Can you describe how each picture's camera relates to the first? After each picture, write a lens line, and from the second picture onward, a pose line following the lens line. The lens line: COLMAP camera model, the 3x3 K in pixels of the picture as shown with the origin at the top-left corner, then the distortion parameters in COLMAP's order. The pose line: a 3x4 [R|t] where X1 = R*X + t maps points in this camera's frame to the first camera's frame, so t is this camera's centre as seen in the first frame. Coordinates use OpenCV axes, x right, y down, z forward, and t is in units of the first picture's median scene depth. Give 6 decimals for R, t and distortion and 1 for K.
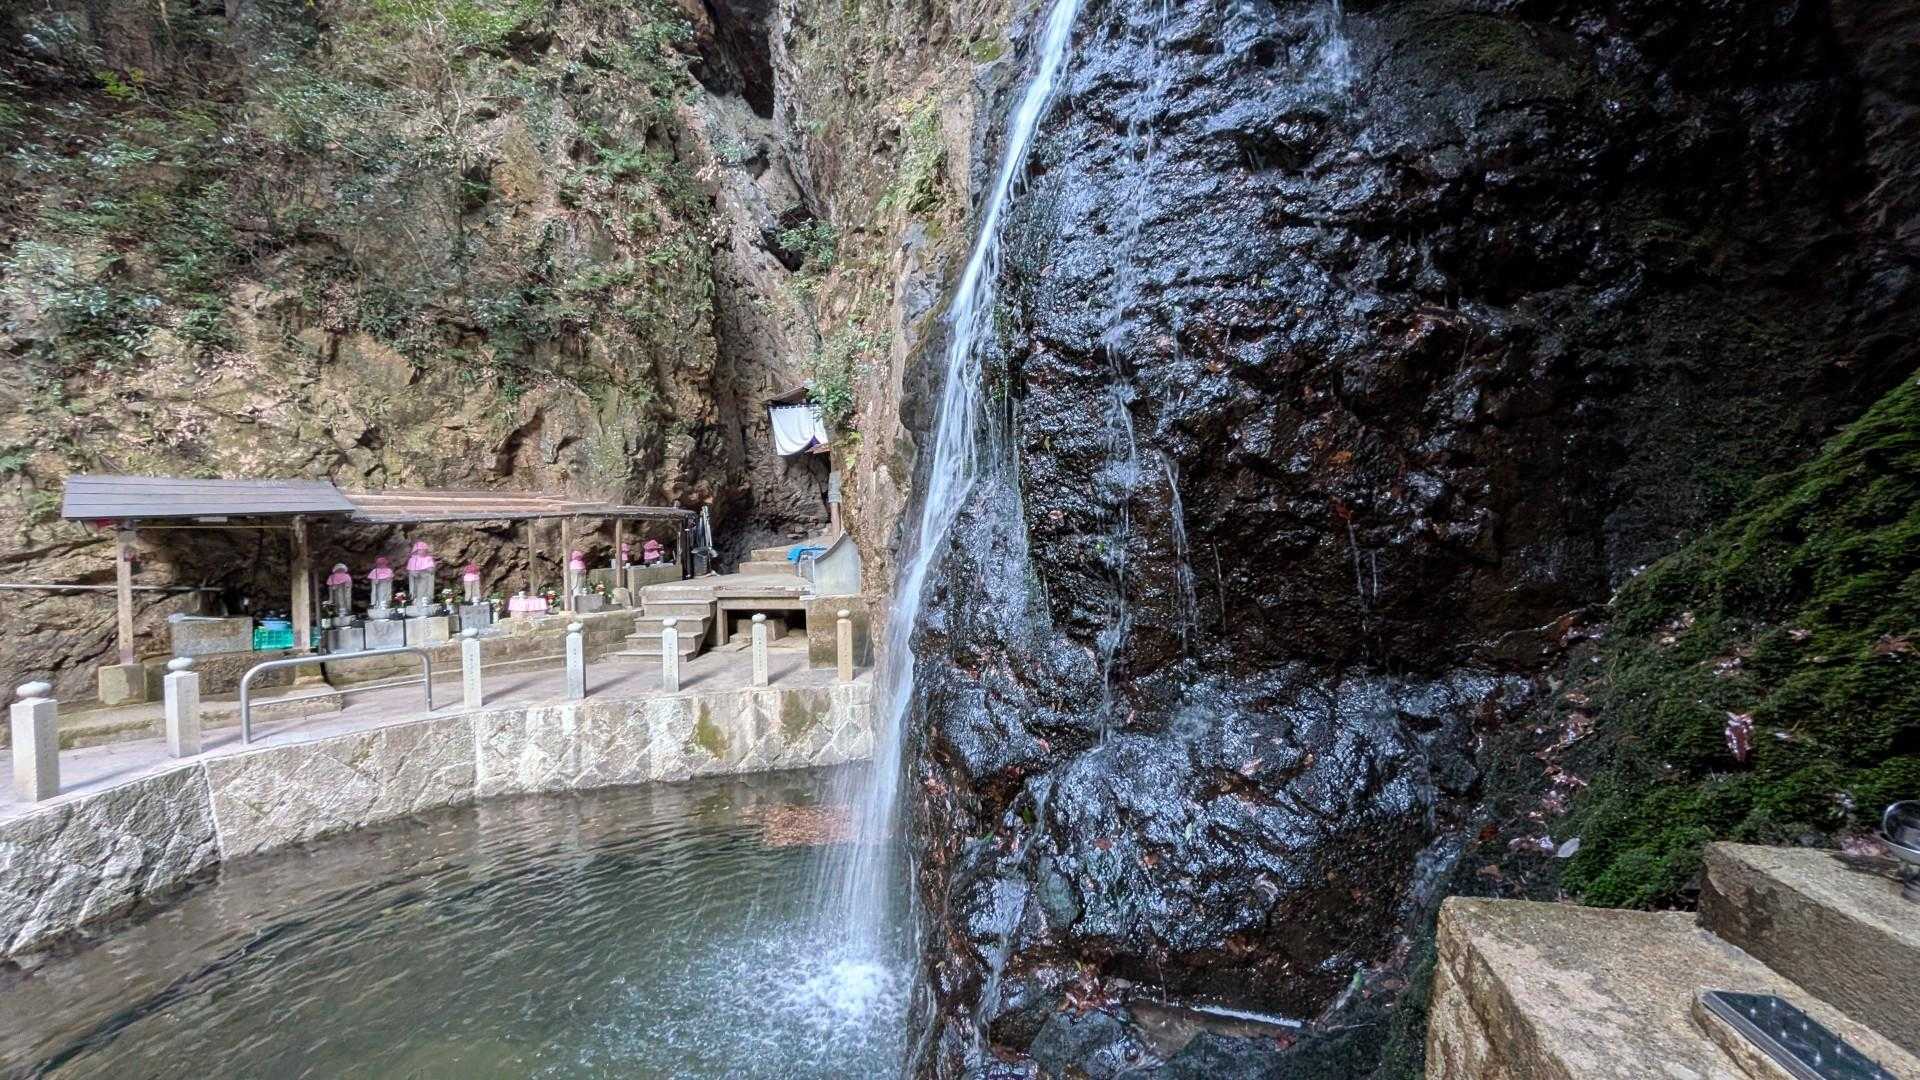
lens RADIAL K [[784.6, 0, 957.3], [0, 784.6, 550.3], [0, 0, 1]] dist [-0.000743, -0.000067]
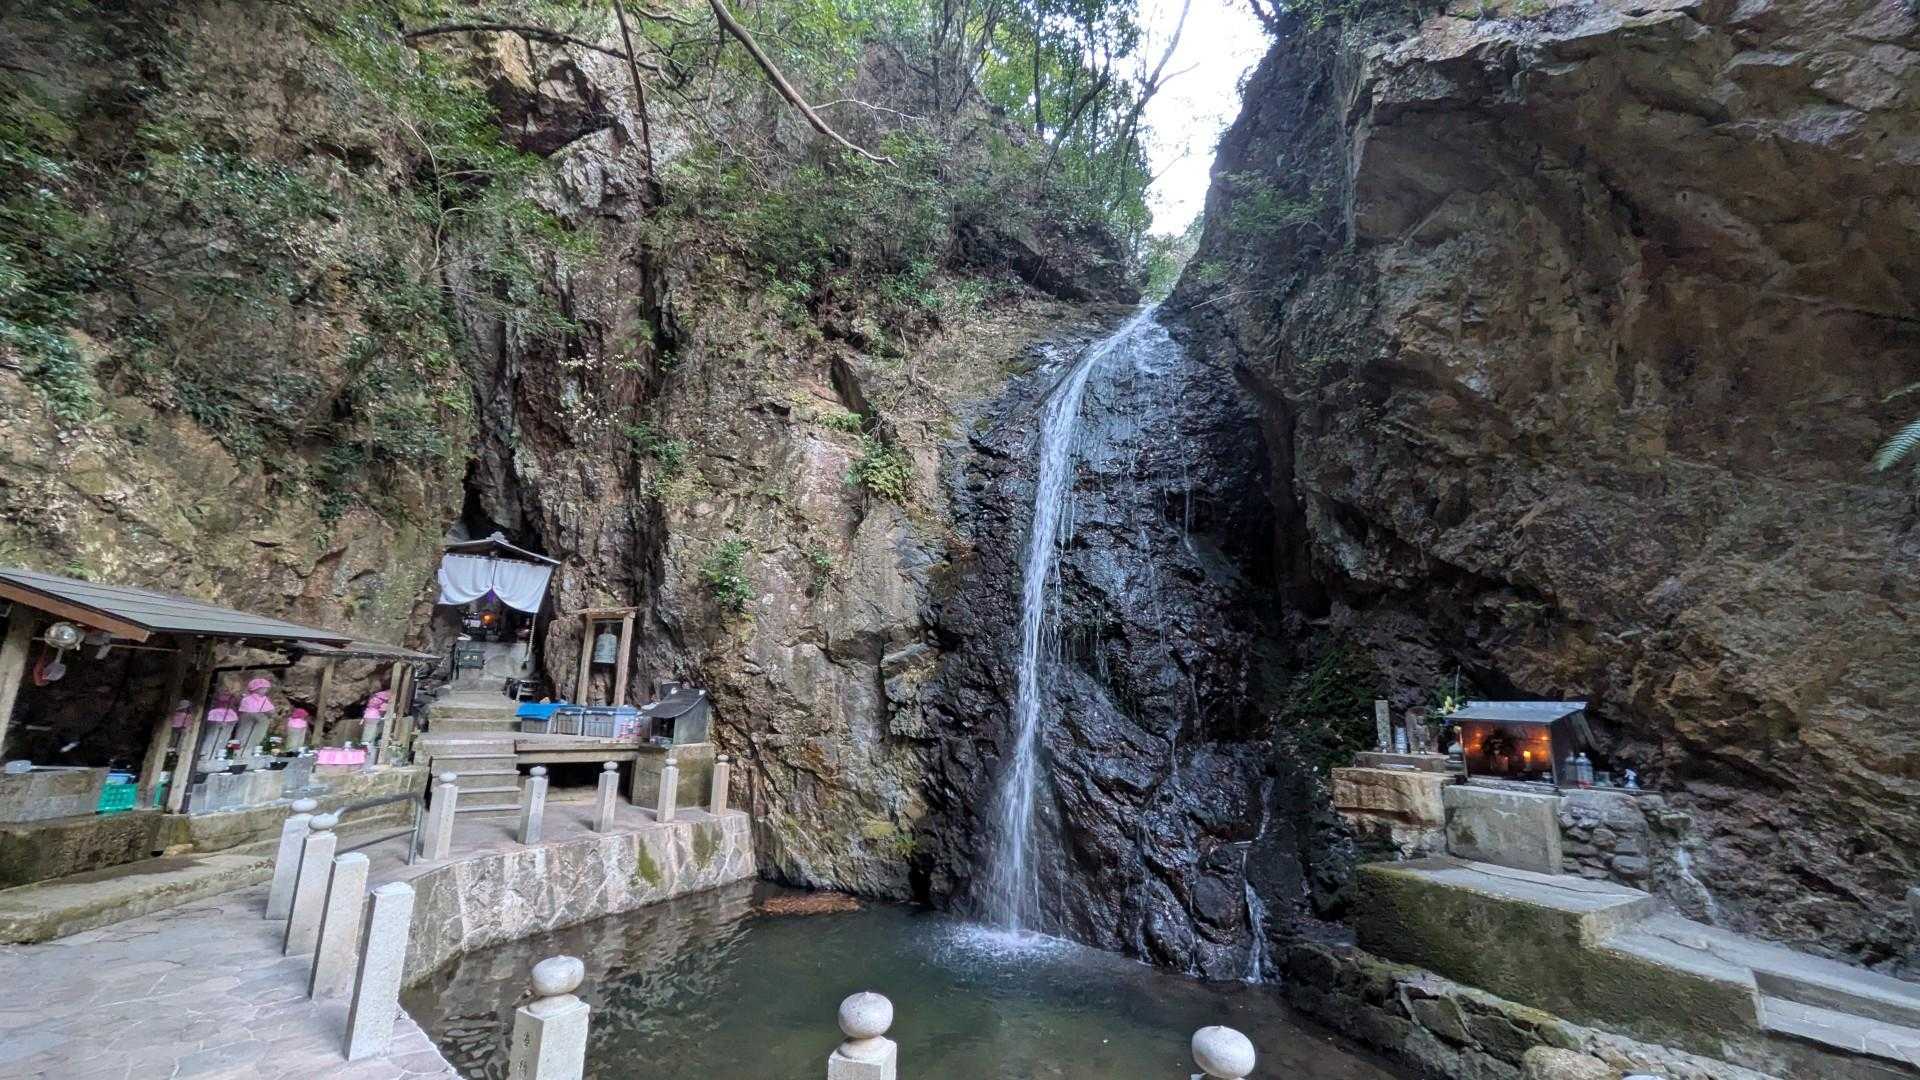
lens RADIAL K [[784.6, 0, 957.3], [0, 784.6, 550.3], [0, 0, 1]] dist [-0.000743, -0.000067]
pose [[0.662017, 0.178466, 0.727931, -0.929025], [-0.008582, 0.972978, -0.230738, 0.048381], [-0.749439, 0.146505, 0.645660, -0.132495]]
